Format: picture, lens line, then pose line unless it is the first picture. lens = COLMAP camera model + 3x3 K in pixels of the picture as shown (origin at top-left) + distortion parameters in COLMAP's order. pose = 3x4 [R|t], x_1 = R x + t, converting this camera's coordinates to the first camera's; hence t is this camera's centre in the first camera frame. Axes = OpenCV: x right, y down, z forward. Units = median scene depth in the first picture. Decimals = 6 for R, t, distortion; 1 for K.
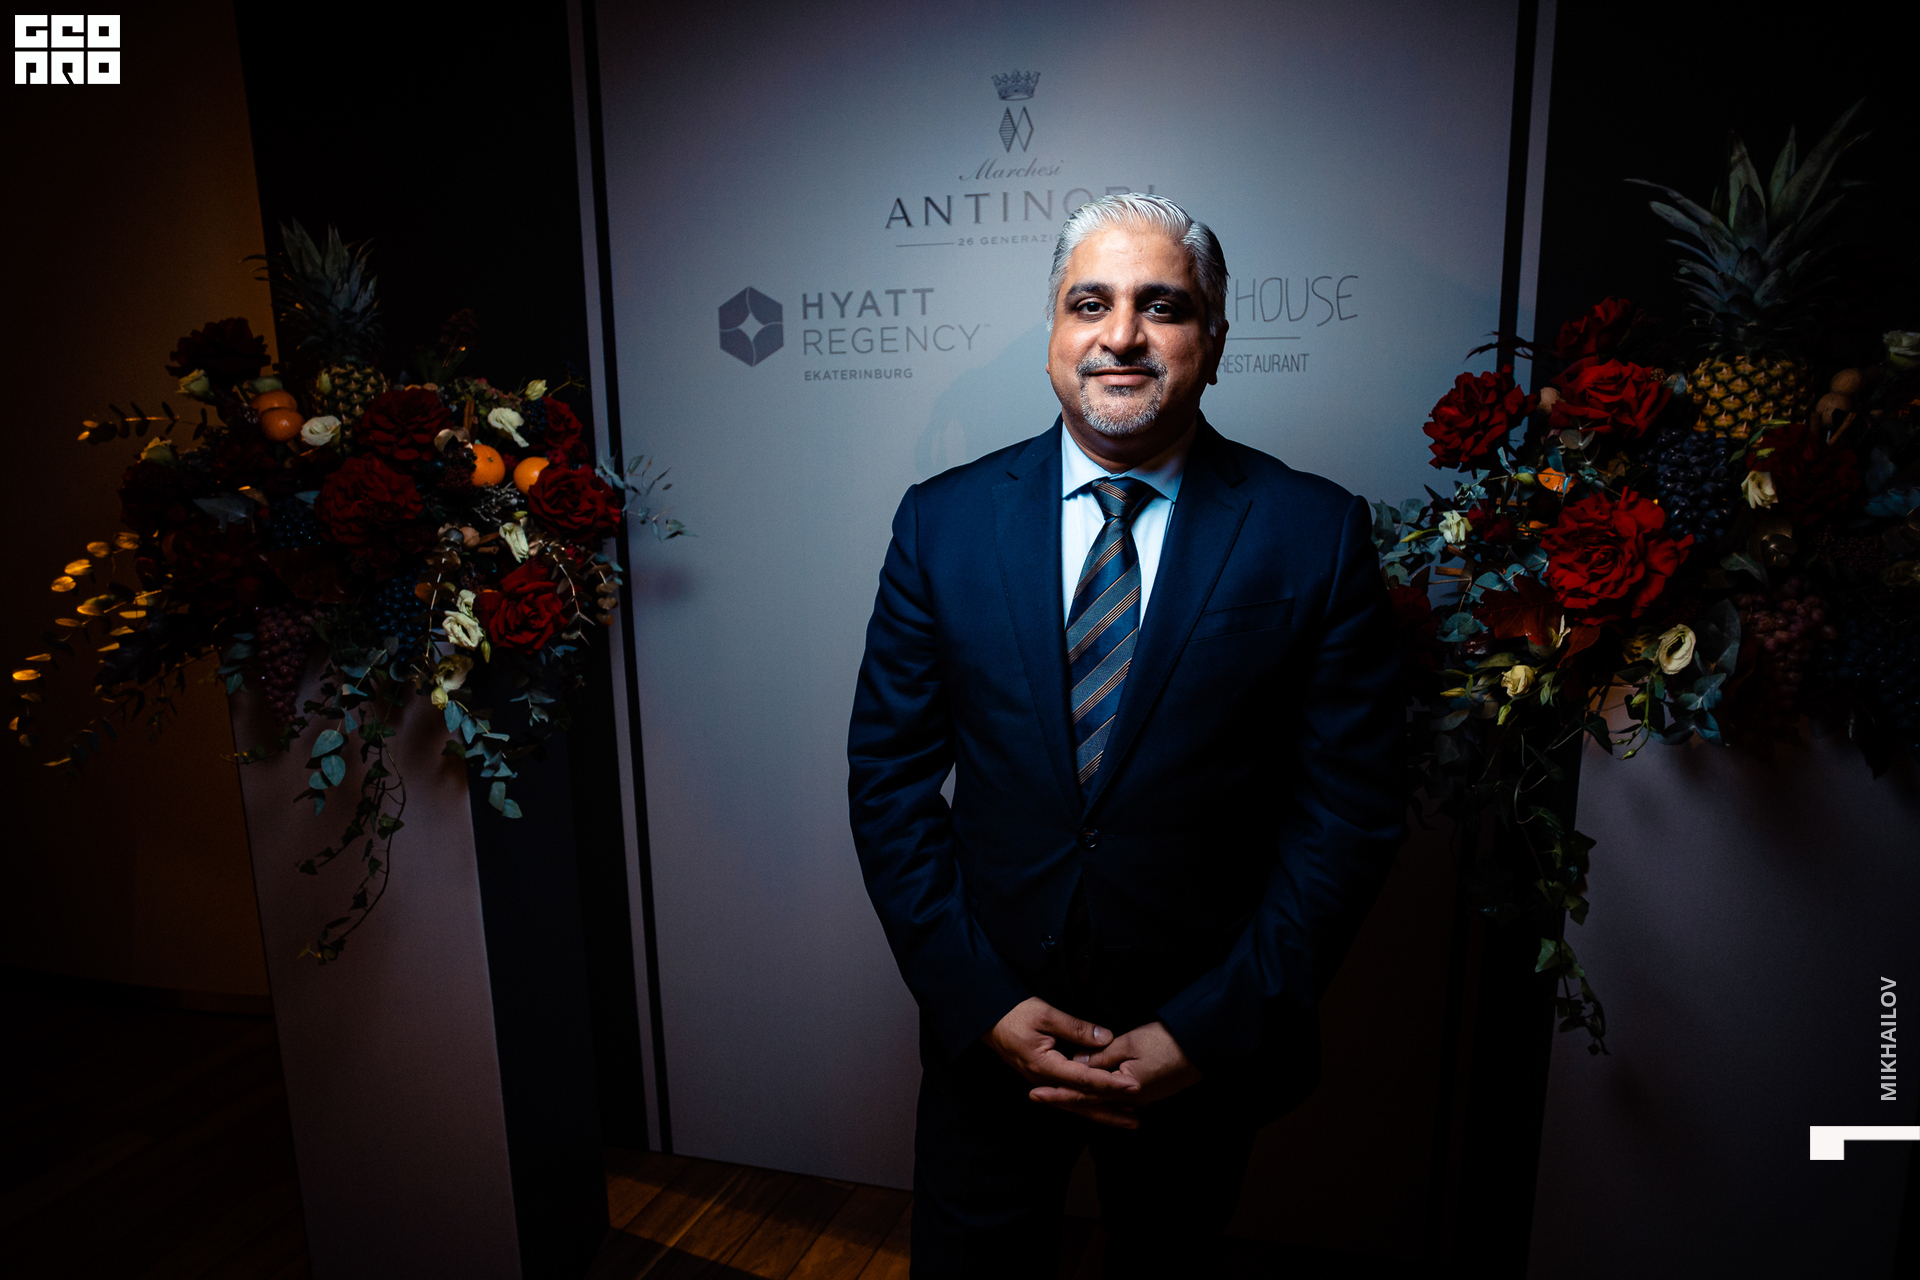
lens RADIAL K [[1188.7, 0, 963.6], [0, 1188.7, 636.4], [0, 0, 1]] dist [-0.059147, 0.048309]
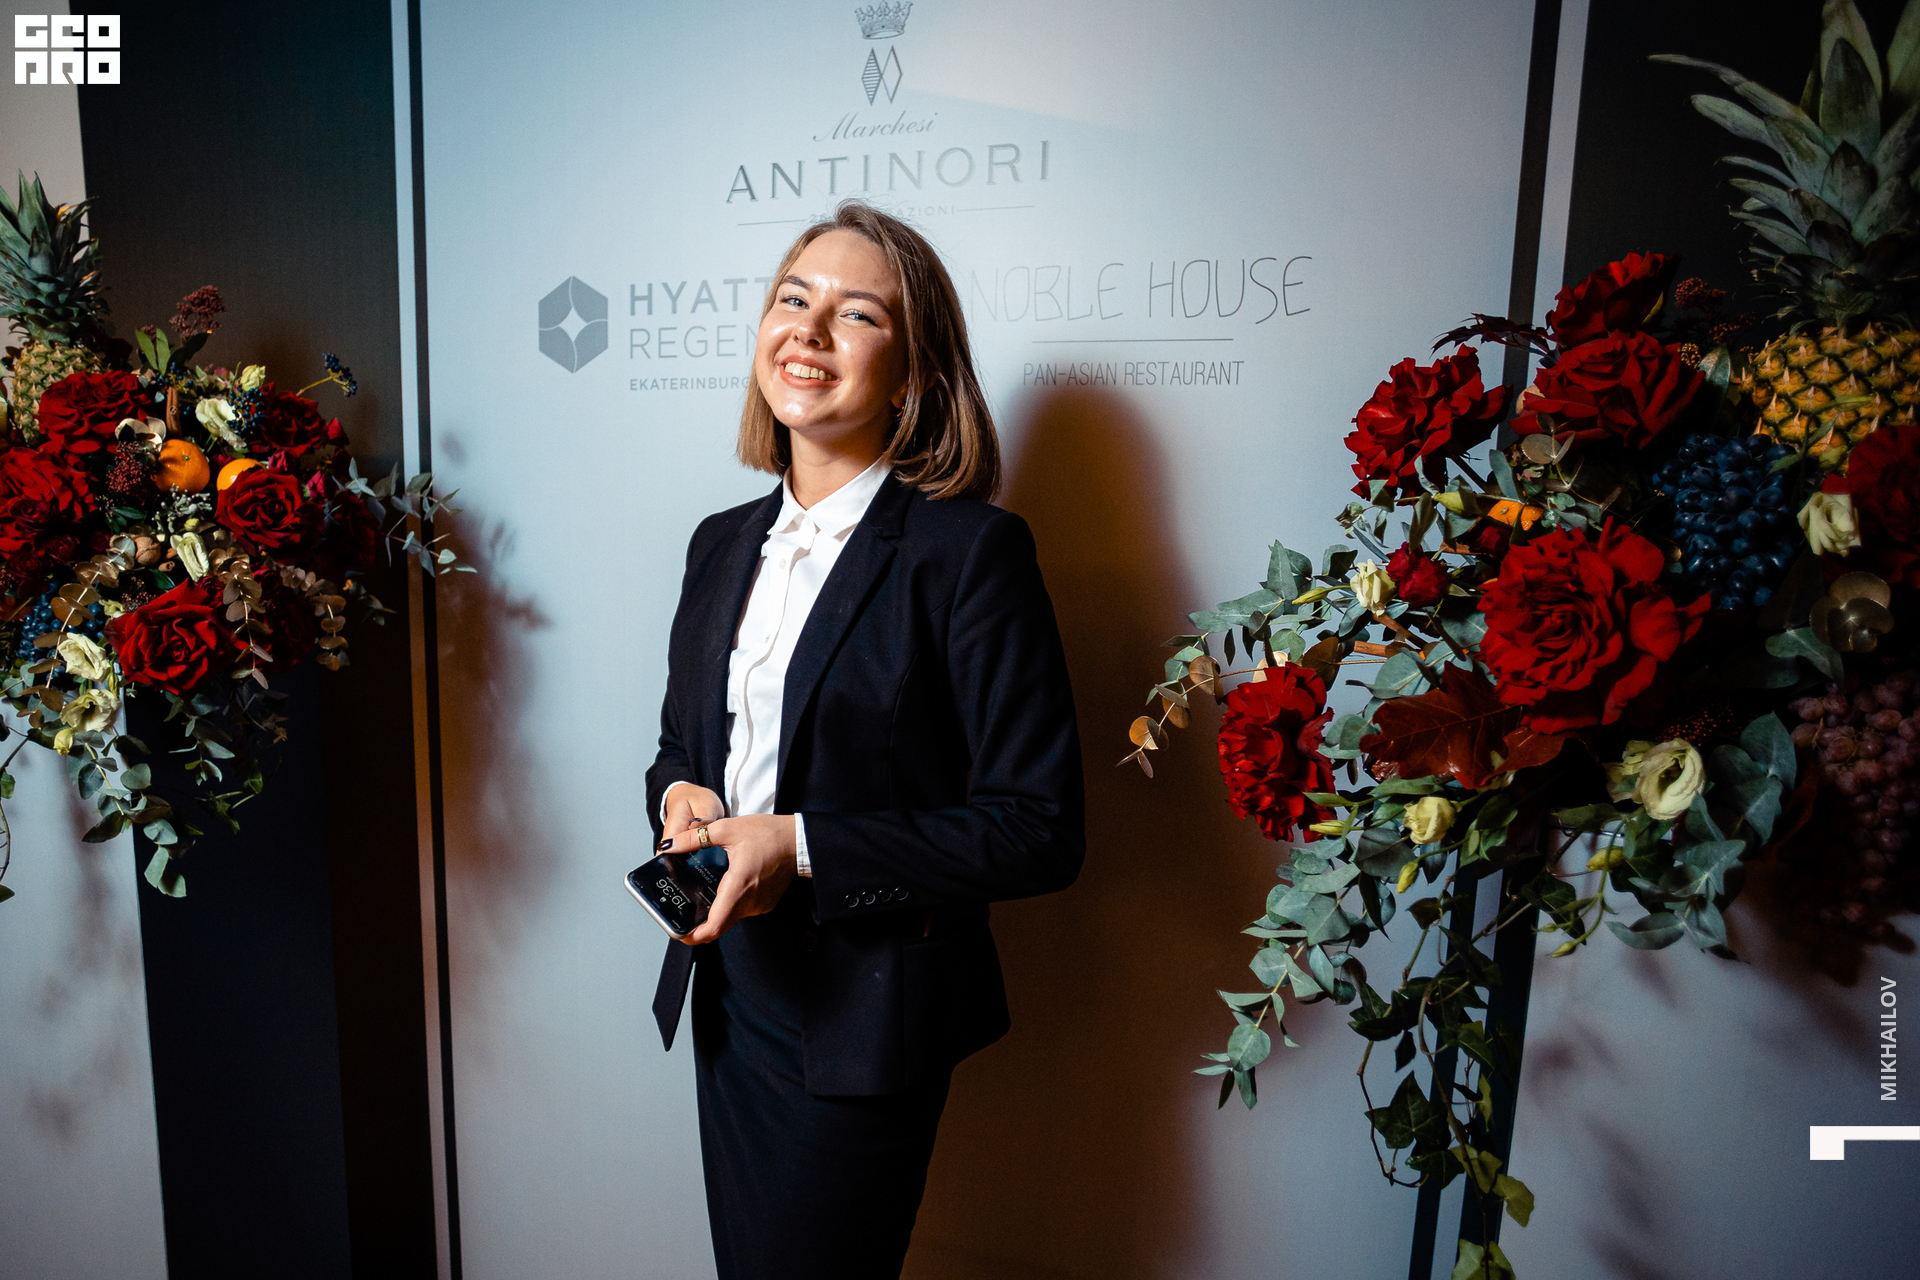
lens RADIAL K [[1244.1, 0, 891.3], [0, 1244.1, 683.9], [0, 0, 1]] dist [-0.064413, 0.052815]
pose [[0.988782, 0.056900, -0.138104, 0.207448], [-0.062462, 0.997388, -0.036277, 0.007046], [0.135679, 0.044496, 0.989753, 0.223817]]
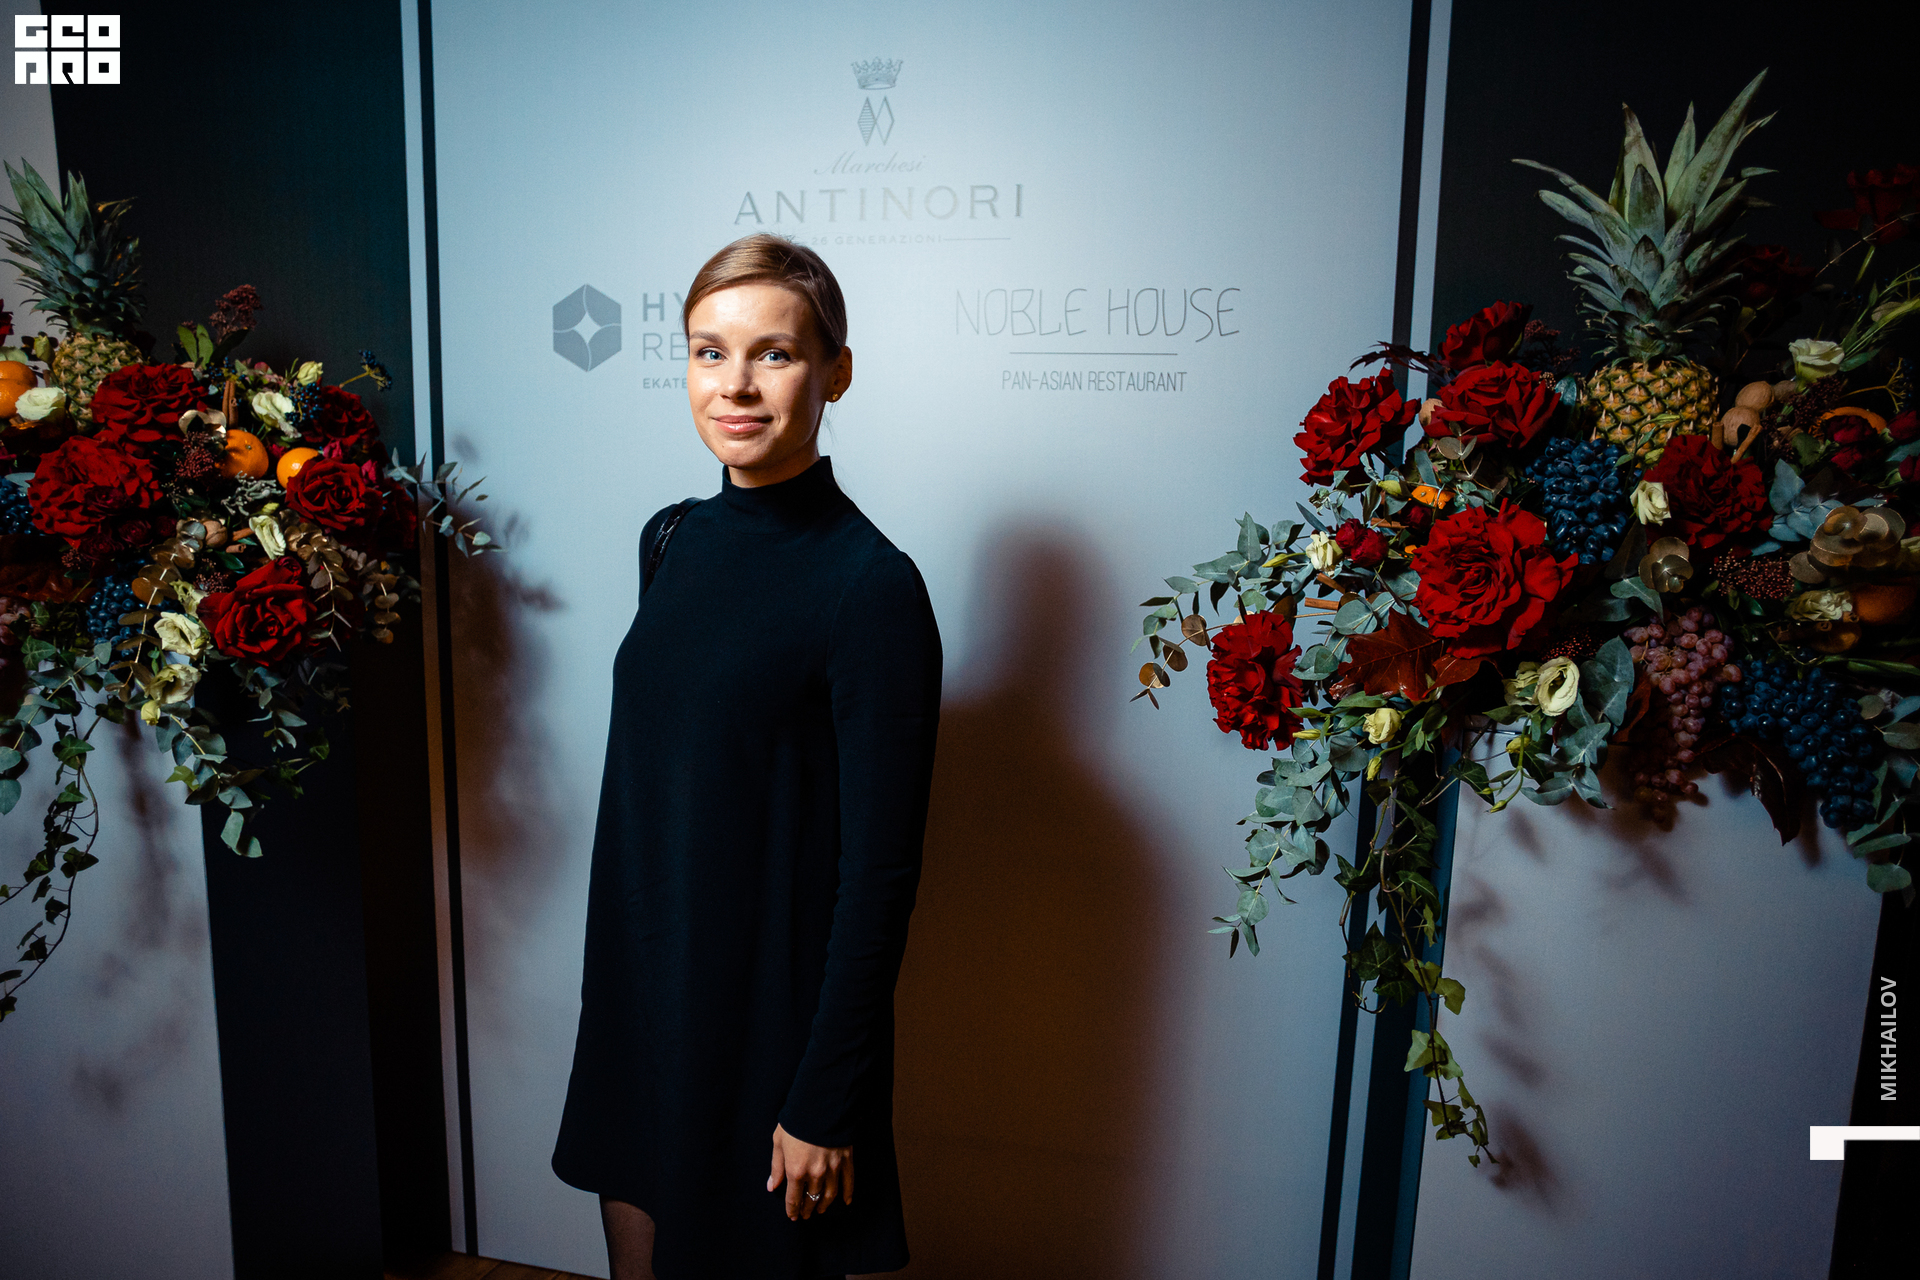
lens RADIAL K [[1188.7, 0, 963.2], [0, 1188.7, 646.4], [0, 0, 1]] dist [-0.059147, 0.048309]
pose [[0.998961, 0.031880, 0.032554, 0.105618], [-0.029996, 0.997934, -0.056817, 0.031052], [-0.034298, 0.055781, 0.997854, 0.116203]]
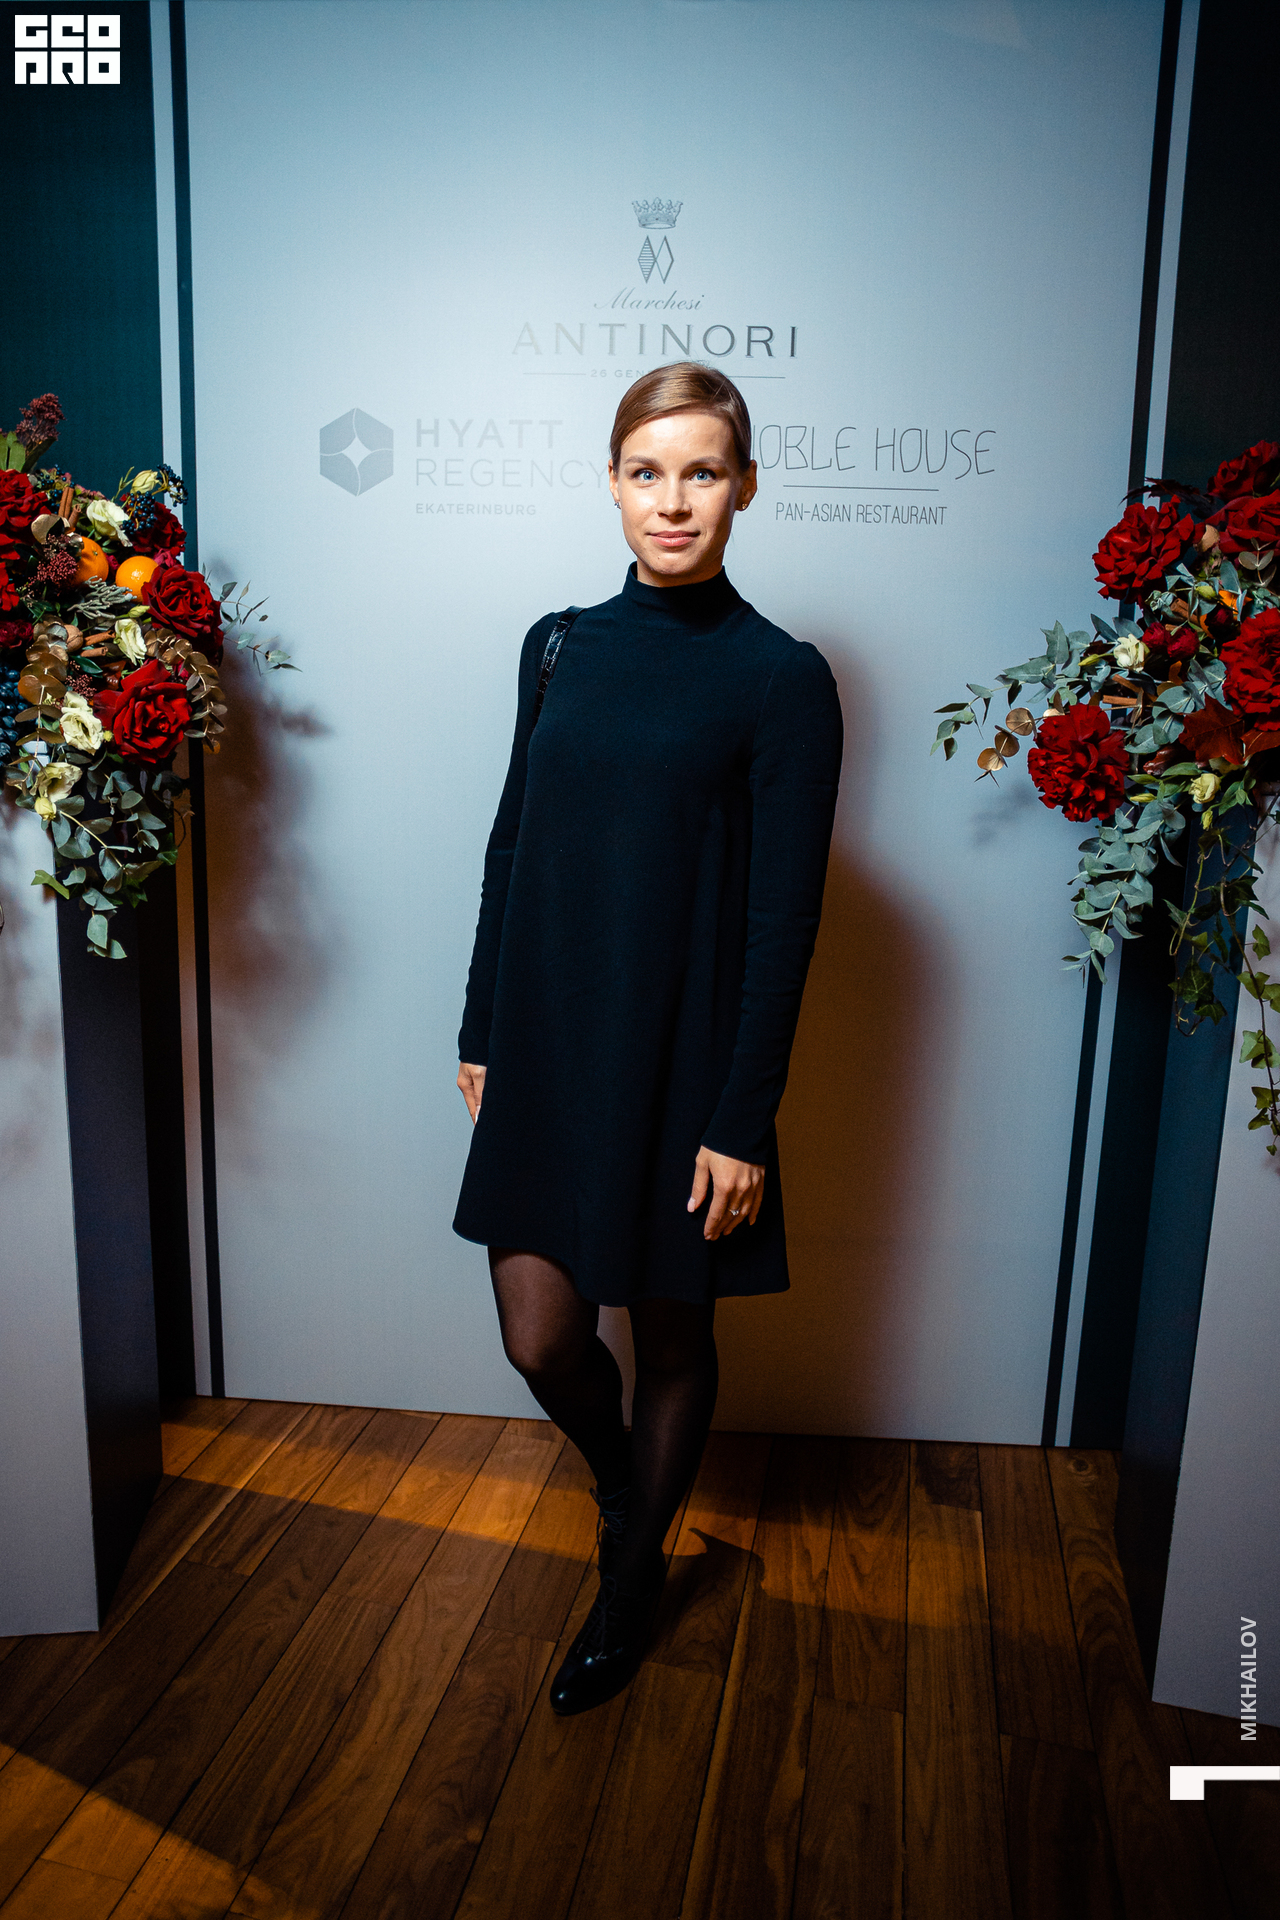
lens RADIAL K [[1288.1, 0, 646.0], [0, 1288.1, 888.7], [0, 0, 1]] dist [-0.054630, 0.041226]
pose [[0.983027, 0.008883, 0.183248, -0.164417], [-0.003693, 0.999583, -0.028648, 0.124037], [-0.183426, 0.027485, 0.982649, -0.005780]]
